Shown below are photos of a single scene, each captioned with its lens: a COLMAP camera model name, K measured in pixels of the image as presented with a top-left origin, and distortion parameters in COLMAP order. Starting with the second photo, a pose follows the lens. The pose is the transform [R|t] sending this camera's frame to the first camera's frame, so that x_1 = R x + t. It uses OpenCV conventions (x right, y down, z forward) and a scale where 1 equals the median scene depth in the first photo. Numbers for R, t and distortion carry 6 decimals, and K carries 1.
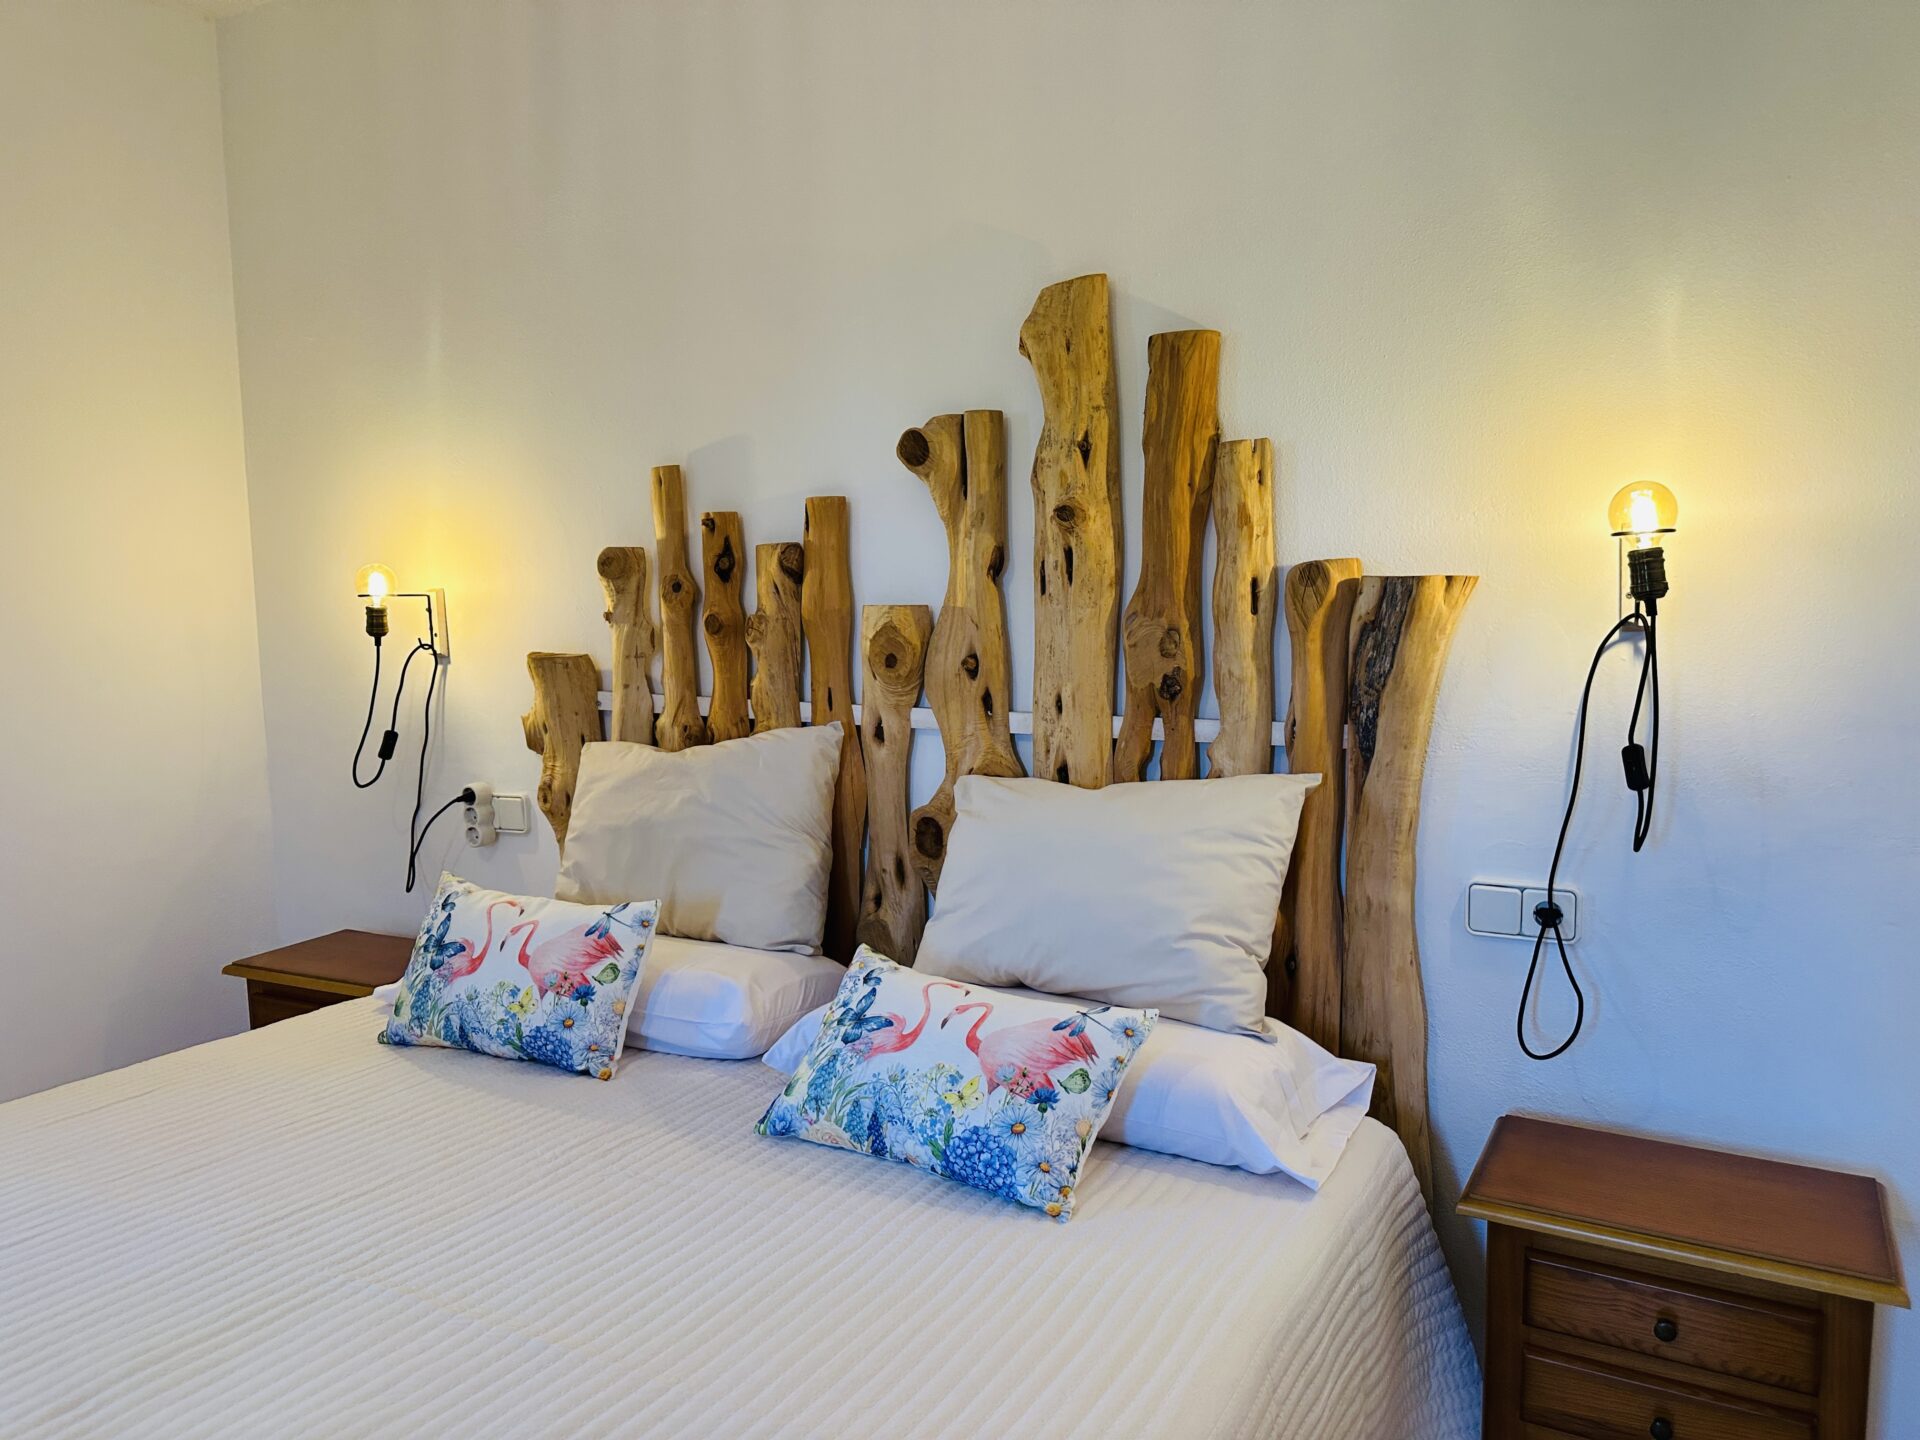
lens RADIAL K [[1335.7, 0, 960.0], [0, 1335.7, 720.0], [0, 0, 1]] dist [0.163608, -0.265609]
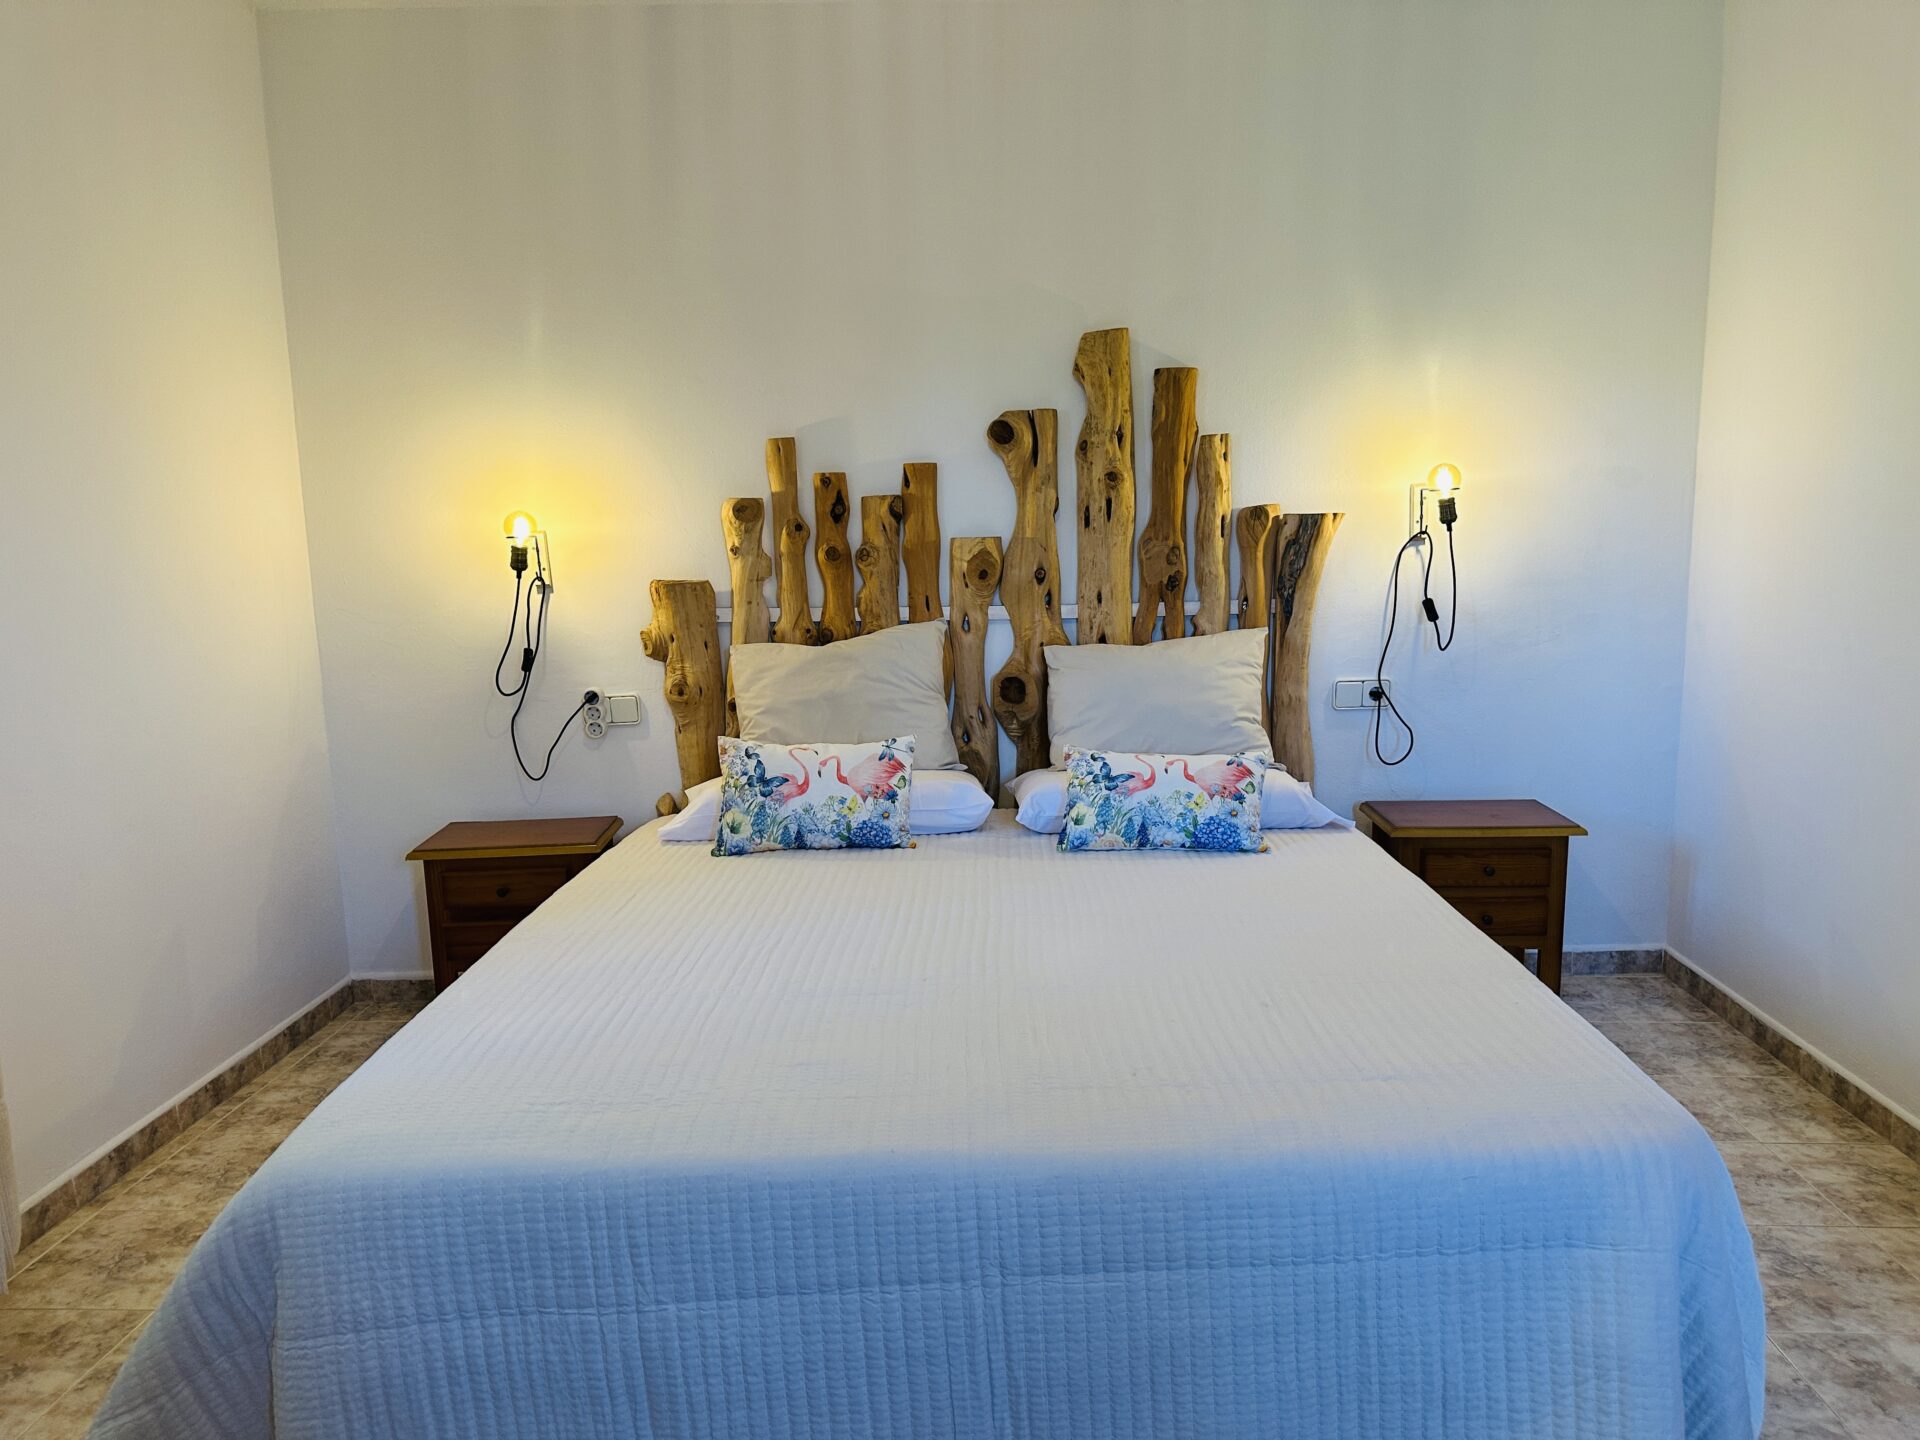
lens RADIAL K [[1335.7, 0, 960.0], [0, 1335.7, 720.0], [0, 0, 1]] dist [0.163608, -0.265609]
pose [[0.879933, -0.080374, 0.468250, -0.859346], [0.059422, 0.996466, 0.059375, 0.030118], [-0.471367, -0.024422, 0.881599, -0.342118]]
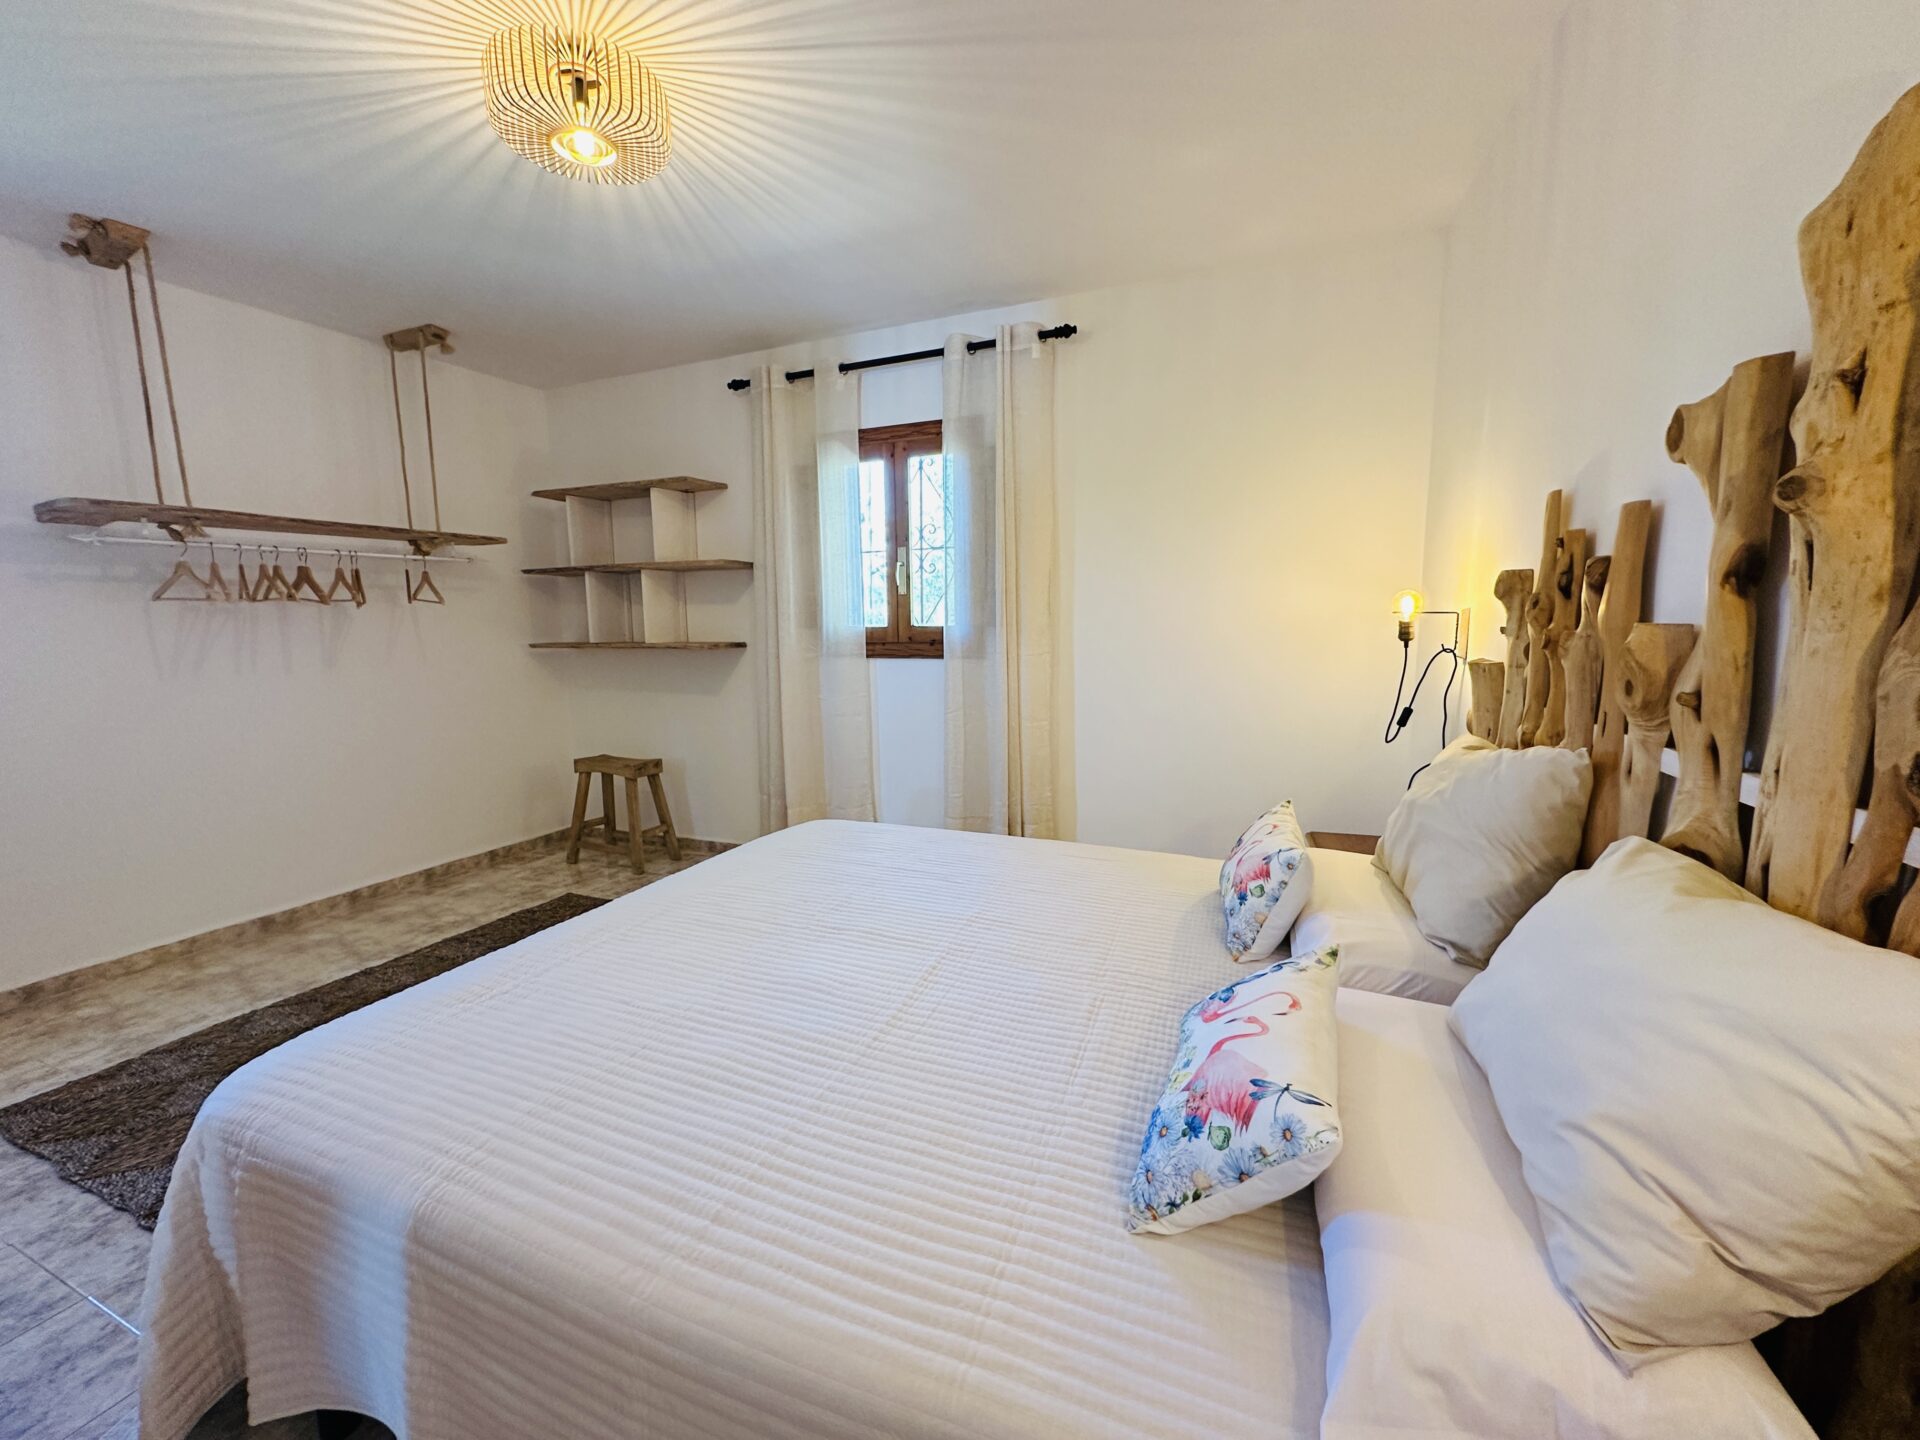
lens RADIAL K [[772.5, 0, 960.0], [0, 772.5, 720.0], [0, 0, 1]] dist [-0.002239, -0.000500]
pose [[0.139251, 0.144332, -0.979682, 0.410099], [-0.100771, 0.986251, 0.130976, -0.049708], [0.985116, 0.080485, 0.151881, 0.547901]]
